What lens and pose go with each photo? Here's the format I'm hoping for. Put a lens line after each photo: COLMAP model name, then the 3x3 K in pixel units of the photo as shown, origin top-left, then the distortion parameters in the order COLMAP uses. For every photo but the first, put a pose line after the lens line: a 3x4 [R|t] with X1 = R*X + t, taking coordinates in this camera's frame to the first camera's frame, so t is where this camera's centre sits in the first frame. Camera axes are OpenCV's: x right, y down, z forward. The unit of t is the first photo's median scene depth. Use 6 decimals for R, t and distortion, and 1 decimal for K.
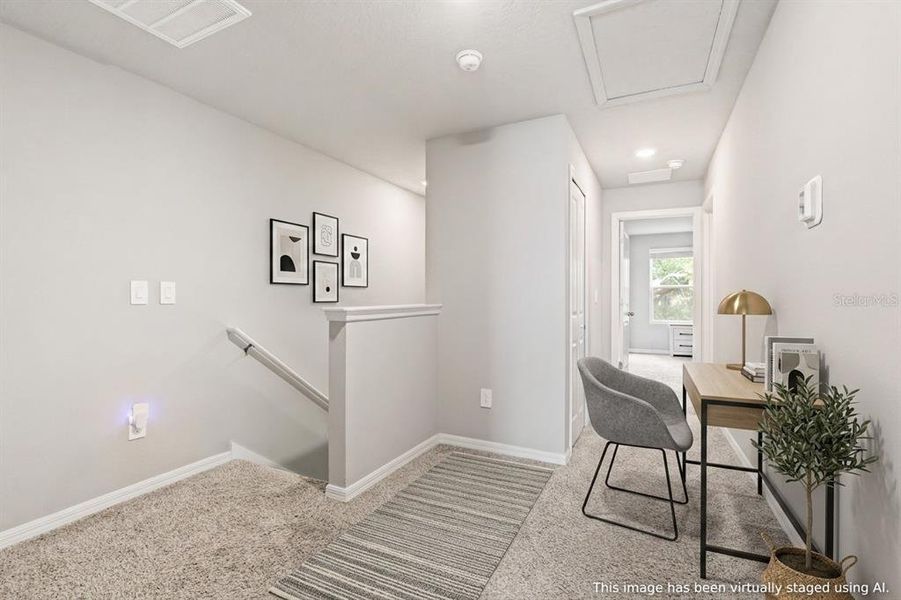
lens RADIAL K [[402.4, 0, 453.2], [0, 402.4, 298.4], [0, 0, 1]] dist [-0.002527, -0.000172]
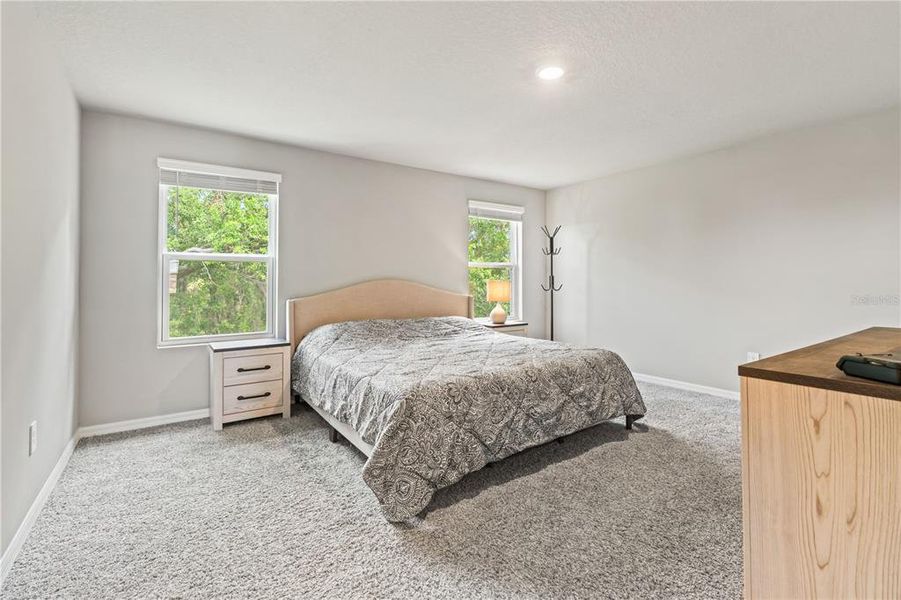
lens RADIAL K [[402.4, 0, 453.2], [0, 402.4, 298.4], [0, 0, 1]] dist [-0.002527, -0.000172]
pose [[0.467344, -0.021364, 0.883817, 0.283499], [-0.012013, 0.999462, 0.030511, -0.006103], [-0.883994, -0.024876, 0.466836, 0.580564]]
